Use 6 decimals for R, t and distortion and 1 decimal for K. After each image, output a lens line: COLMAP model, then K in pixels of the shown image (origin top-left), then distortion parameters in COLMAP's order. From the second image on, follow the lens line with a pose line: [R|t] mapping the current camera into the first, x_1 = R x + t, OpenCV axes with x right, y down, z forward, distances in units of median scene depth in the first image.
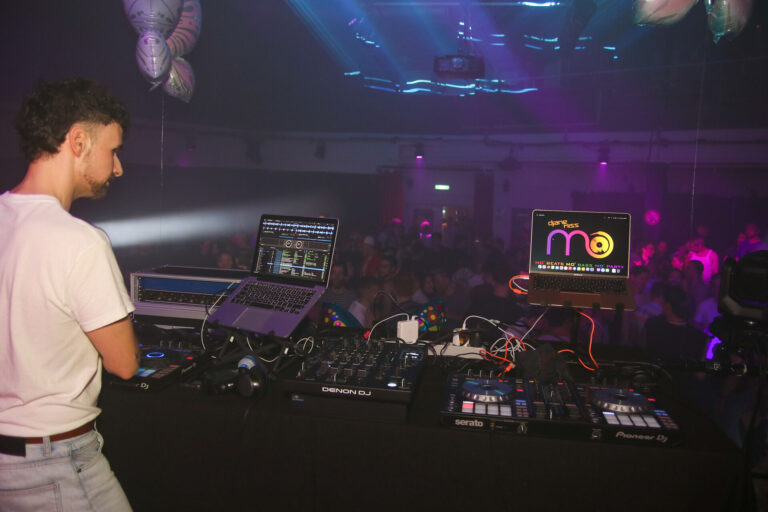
lens RADIAL K [[598.1, 0, 384.7], [0, 598.1, 253.6], [0, 0, 1]] dist [-0.116793, 0.099203]
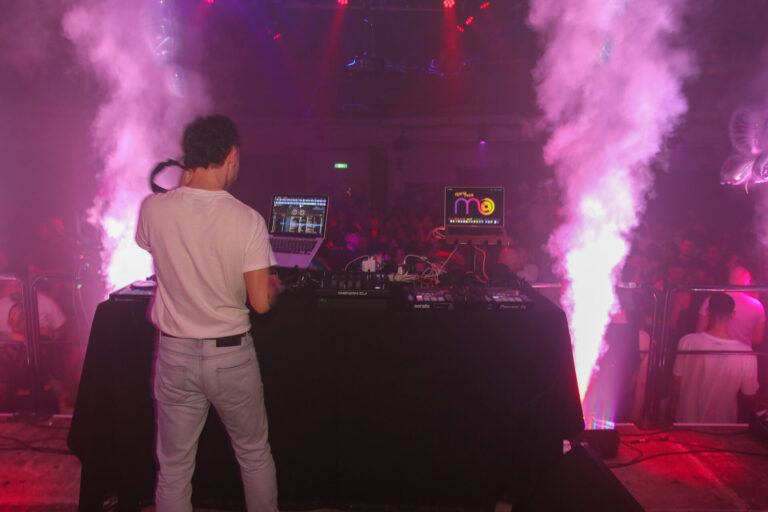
lens RADIAL K [[598.1, 0, 377.7], [0, 598.1, 254.2], [0, 0, 1]] dist [-0.116793, 0.099203]
pose [[0.983193, -0.043926, 0.177207, -0.226072], [0.036806, 0.998385, 0.043268, 0.033332], [-0.178821, -0.036019, 0.983222, -0.564488]]
